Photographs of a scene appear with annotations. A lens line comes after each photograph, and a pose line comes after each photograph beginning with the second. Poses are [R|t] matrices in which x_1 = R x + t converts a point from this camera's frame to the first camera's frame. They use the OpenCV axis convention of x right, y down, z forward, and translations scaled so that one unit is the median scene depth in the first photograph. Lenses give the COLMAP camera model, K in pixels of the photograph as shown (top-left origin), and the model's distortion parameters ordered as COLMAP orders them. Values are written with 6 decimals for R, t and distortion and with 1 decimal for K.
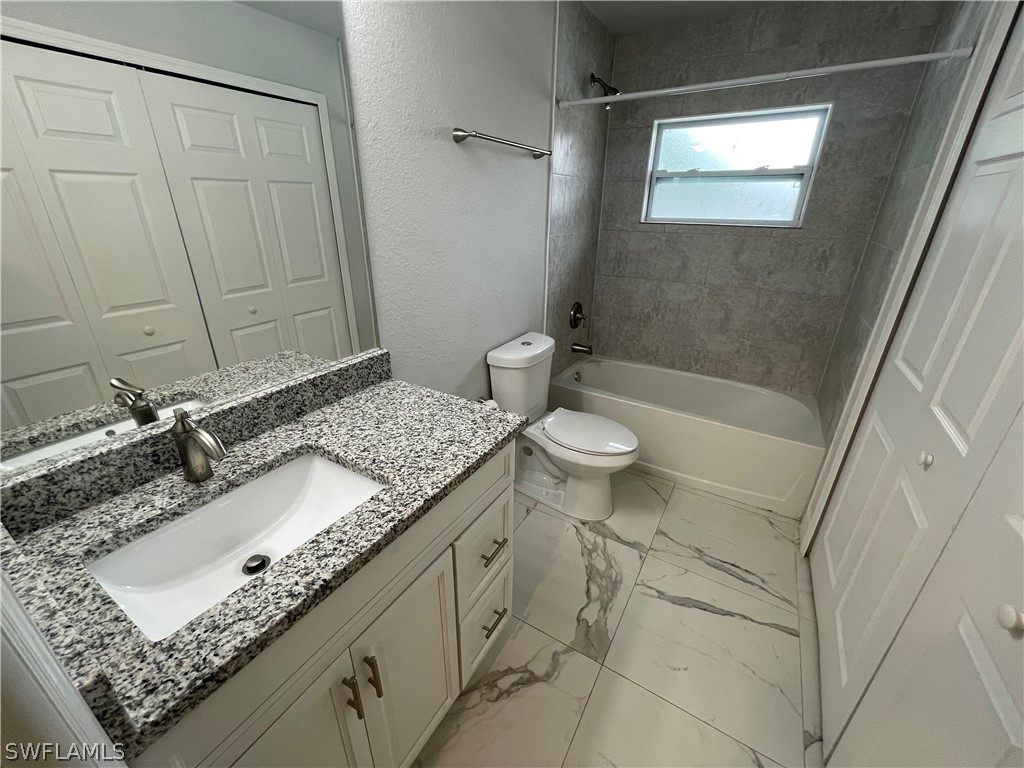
lens RADIAL K [[414.5, 0, 513.1], [0, 414.5, 383.5], [0, 0, 1]] dist [-0.003616, 0.003090]
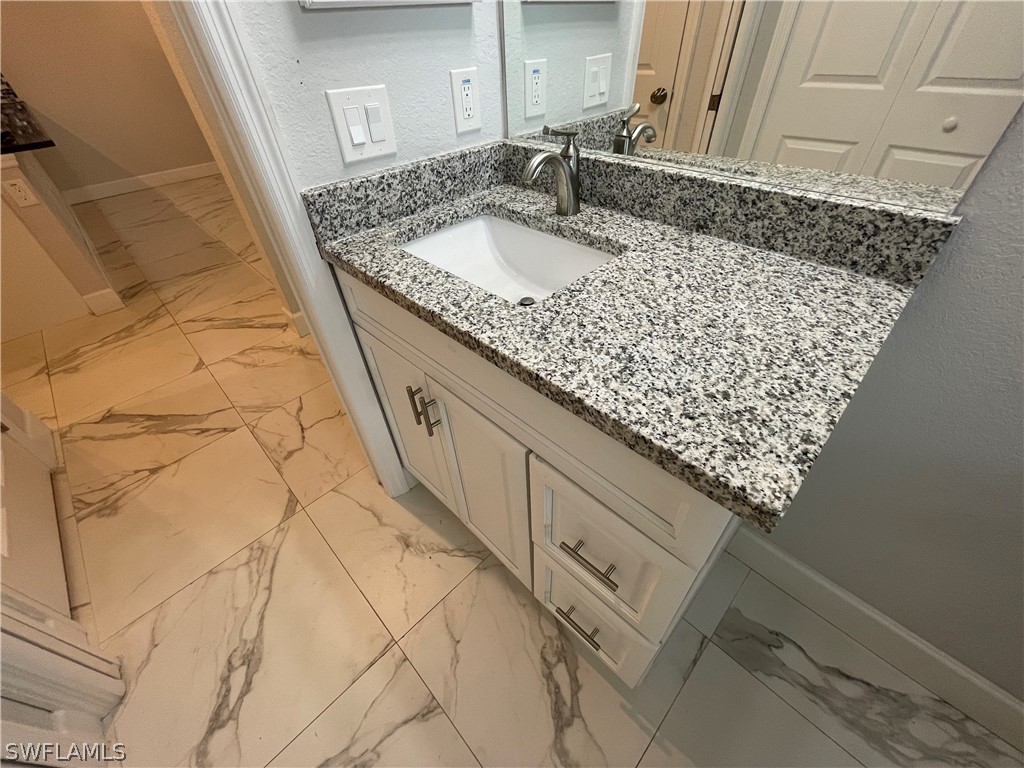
lens RADIAL K [[414.5, 0, 514.4], [0, 414.5, 382.8], [0, 0, 1]] dist [-0.003616, 0.003090]
pose [[-0.245183, 0.636599, -0.731182, 0.266025], [-0.341651, 0.649081, 0.679682, -0.134326], [0.907281, 0.416456, 0.058351, 0.812653]]
